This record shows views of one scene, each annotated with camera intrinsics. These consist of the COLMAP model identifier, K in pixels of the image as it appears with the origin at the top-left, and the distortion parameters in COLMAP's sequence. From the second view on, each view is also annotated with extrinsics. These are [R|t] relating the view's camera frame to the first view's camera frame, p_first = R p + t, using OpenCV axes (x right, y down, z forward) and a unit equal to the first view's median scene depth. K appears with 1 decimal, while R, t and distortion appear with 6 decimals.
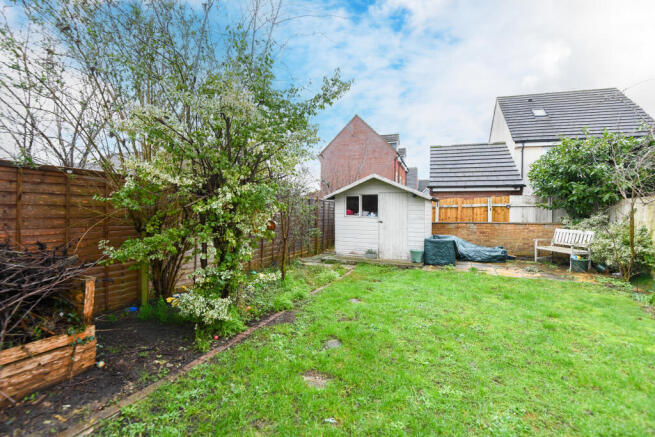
lens RADIAL K [[301.0, 0, 328.8], [0, 301.0, 216.9], [0, 0, 1]] dist [-0.000572, -0.000023]
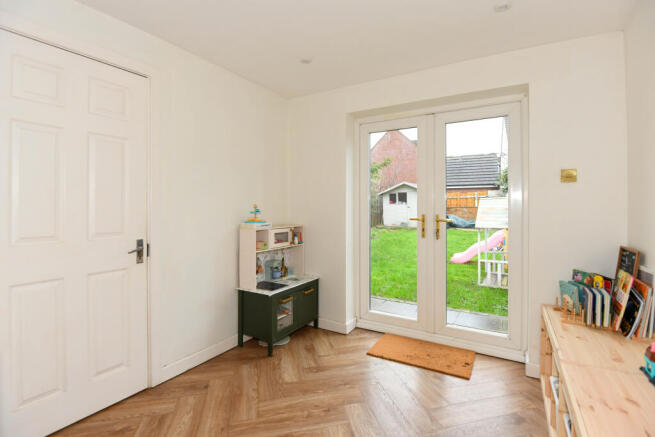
lens RADIAL K [[320.0, 0, 327.8], [0, 320.0, 216.5], [0, 0, 1]] dist [-0.028134, -0.001684]
pose [[0.984144, -0.015994, -0.176650, 0.029544], [0.017185, 0.999839, 0.005216, 0.057087], [0.176538, -0.008169, 0.984260, -1.033350]]
